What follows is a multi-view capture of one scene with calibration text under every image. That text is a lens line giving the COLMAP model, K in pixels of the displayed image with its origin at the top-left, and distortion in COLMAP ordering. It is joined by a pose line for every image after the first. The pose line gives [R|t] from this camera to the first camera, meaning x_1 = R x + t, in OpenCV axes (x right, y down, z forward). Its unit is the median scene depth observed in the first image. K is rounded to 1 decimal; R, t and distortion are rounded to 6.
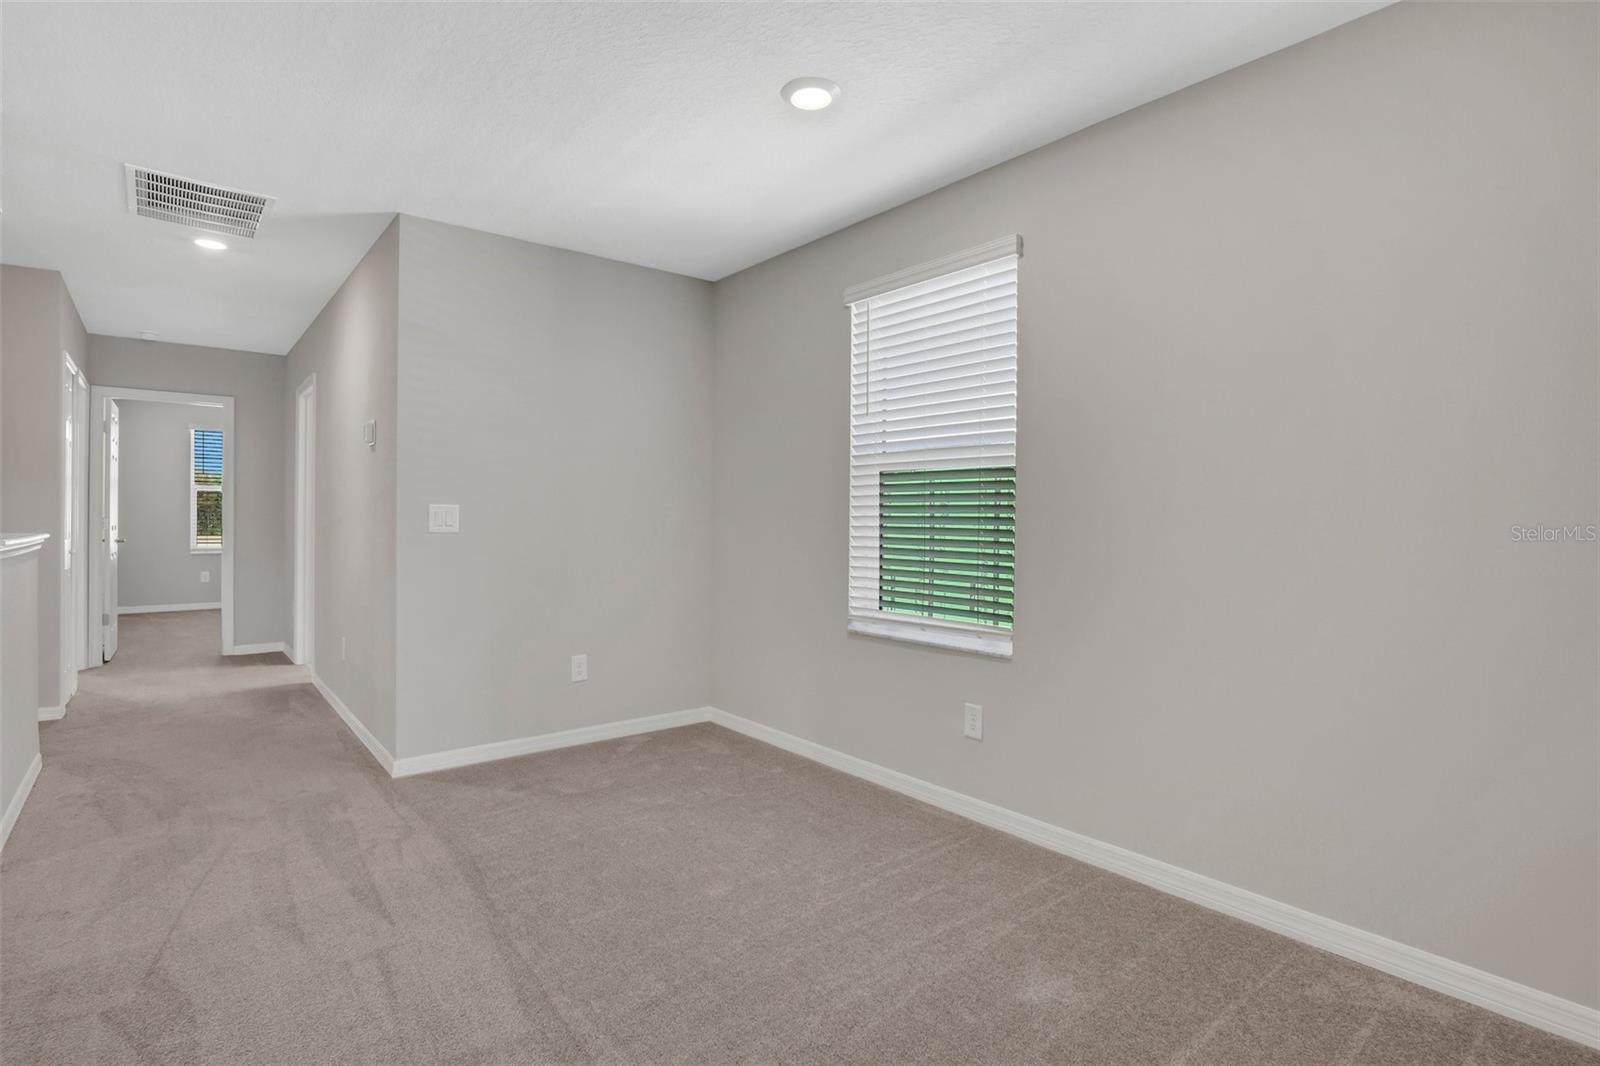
lens RADIAL K [[772.1, 0, 809.7], [0, 772.1, 493.3], [0, 0, 1]] dist [0.001994, 0.000677]
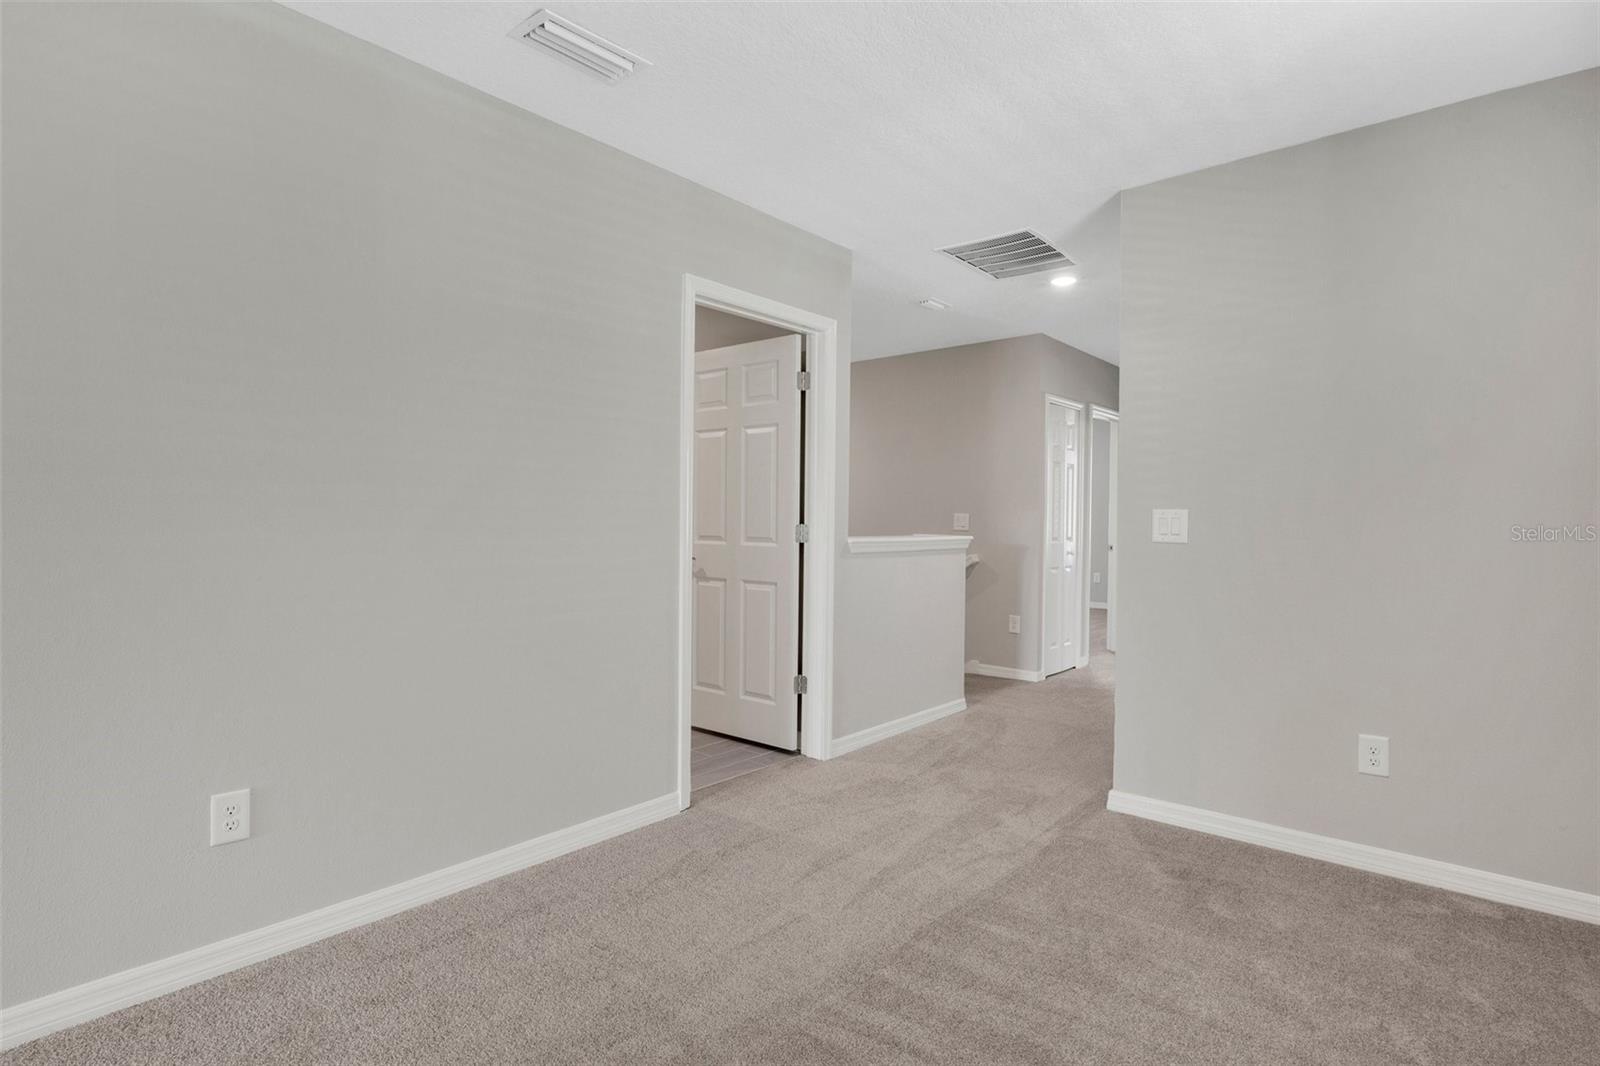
lens RADIAL K [[798.0, 0, 808.2], [0, 798.0, 531.0], [0, 0, 1]] dist [-0.002653, -0.000316]
pose [[0.161642, 0.002813, -0.986845, 0.318632], [0.033465, 0.999405, 0.008330, 0.017501], [0.986282, -0.034371, 0.161452, 0.472018]]
